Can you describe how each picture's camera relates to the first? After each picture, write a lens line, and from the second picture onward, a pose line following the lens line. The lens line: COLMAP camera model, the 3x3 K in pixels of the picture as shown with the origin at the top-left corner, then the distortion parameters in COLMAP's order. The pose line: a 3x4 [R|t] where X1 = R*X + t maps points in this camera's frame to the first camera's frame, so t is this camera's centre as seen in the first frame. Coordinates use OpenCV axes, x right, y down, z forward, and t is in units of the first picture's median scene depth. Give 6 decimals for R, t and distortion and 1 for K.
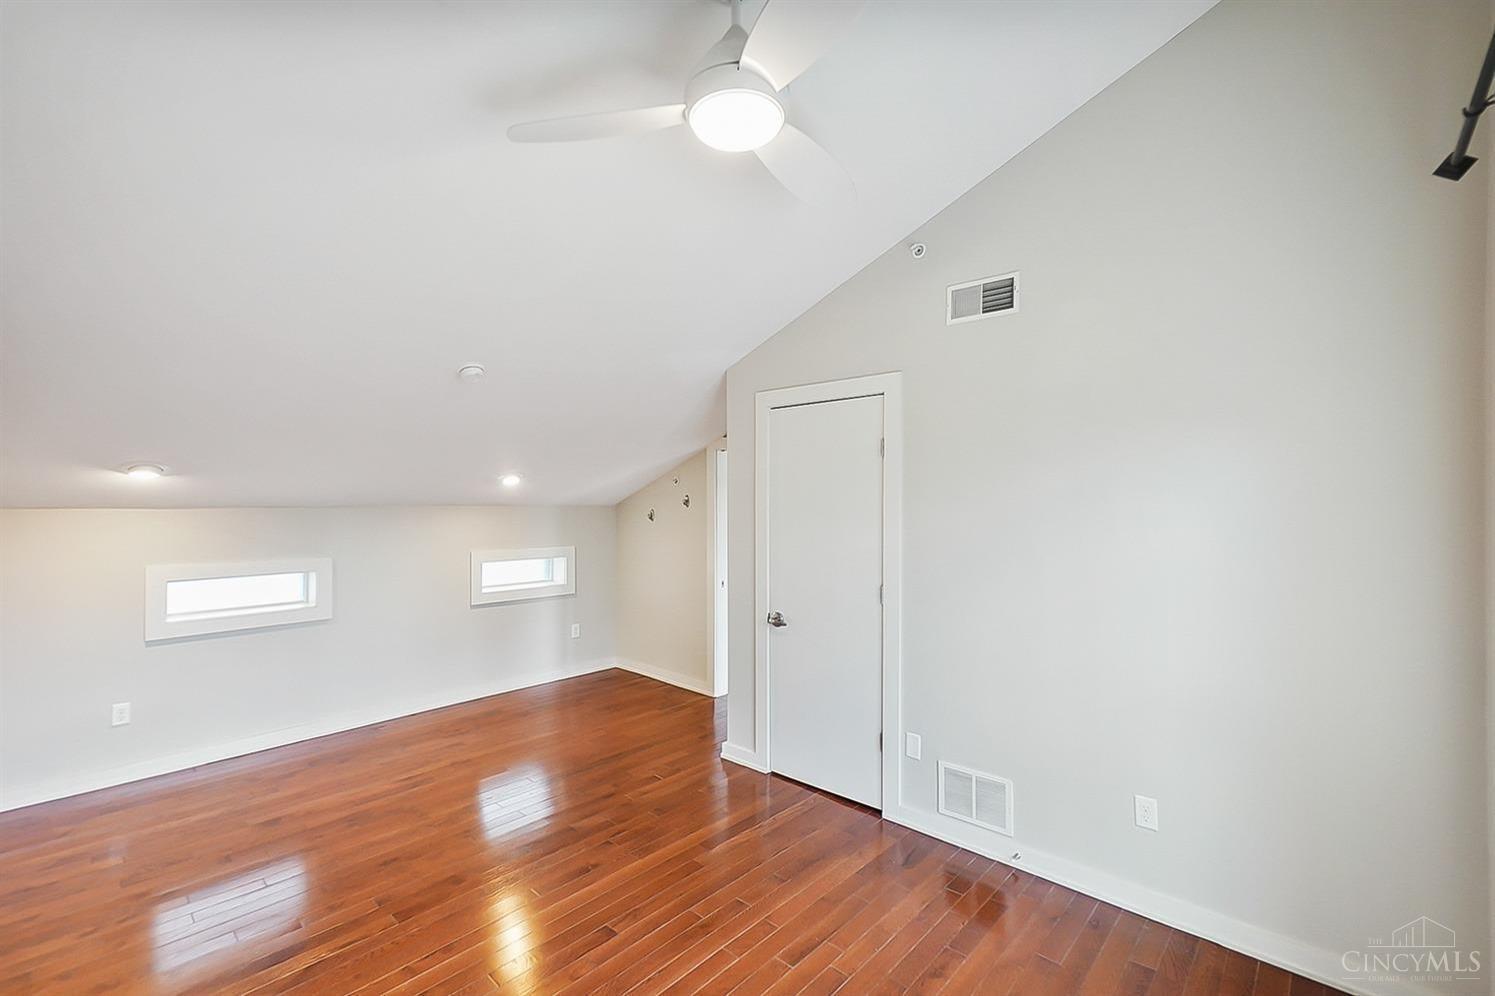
lens RADIAL K [[652.4, 0, 740.1], [0, 652.4, 497.1], [0, 0, 1]] dist [-0.013001, 0.011275]
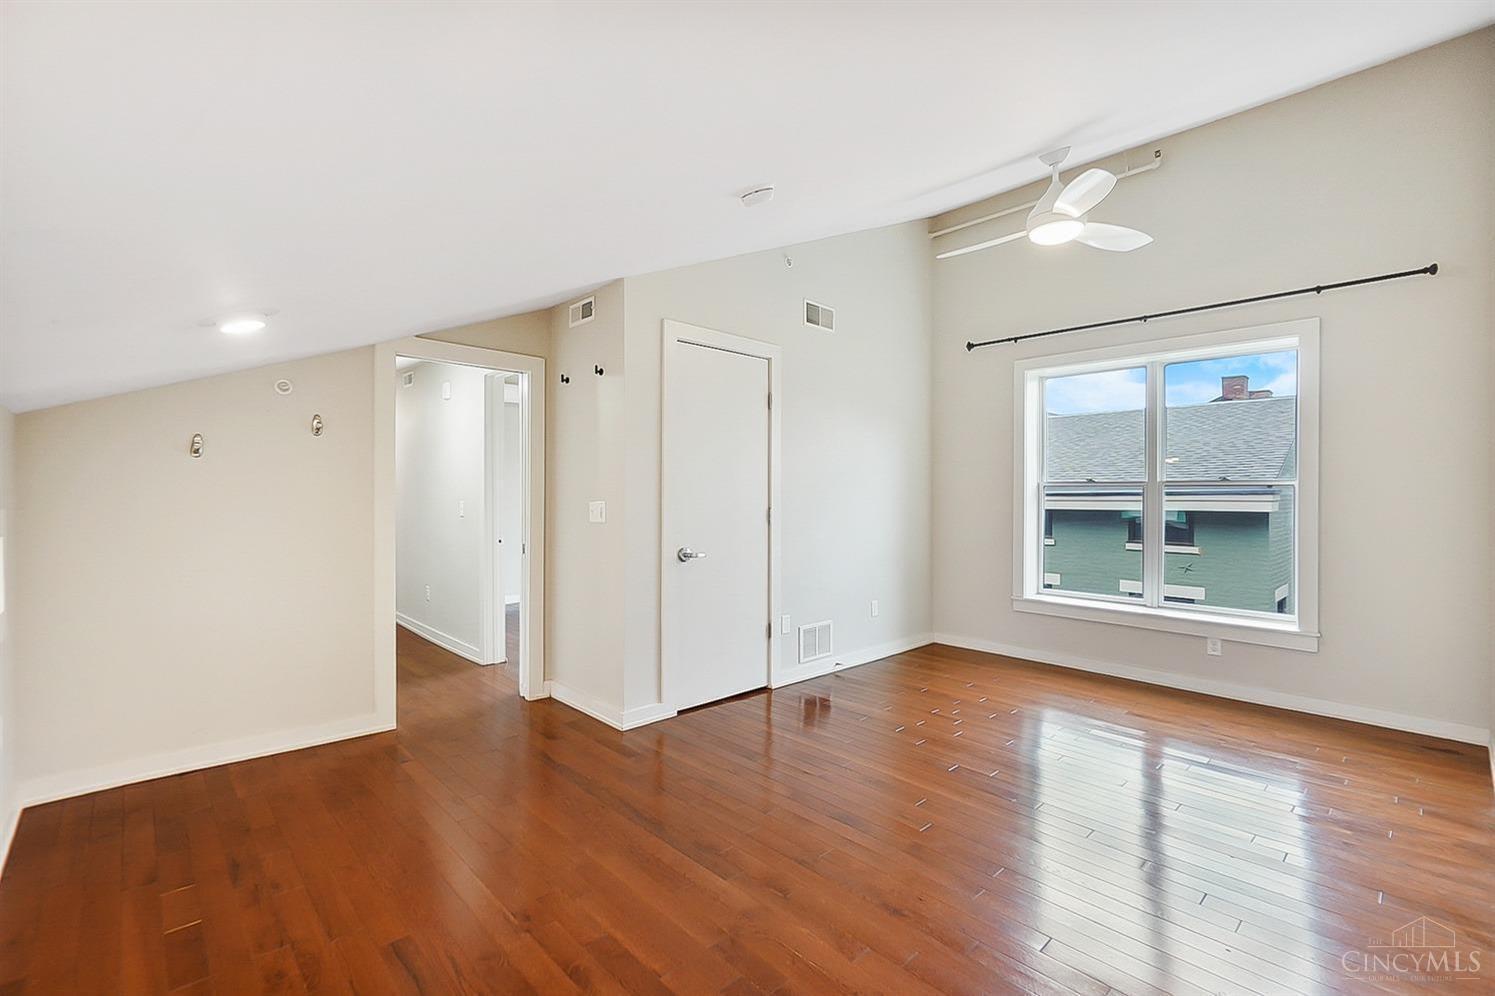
lens RADIAL K [[652.4, 0, 740.1], [0, 652.4, 497.1], [0, 0, 1]] dist [-0.013001, 0.011275]
pose [[0.078373, 0.002562, 0.996921, -1.061083], [-0.004621, 0.999987, -0.002207, 0.116295], [-0.996913, -0.004434, 0.078383, 0.956879]]
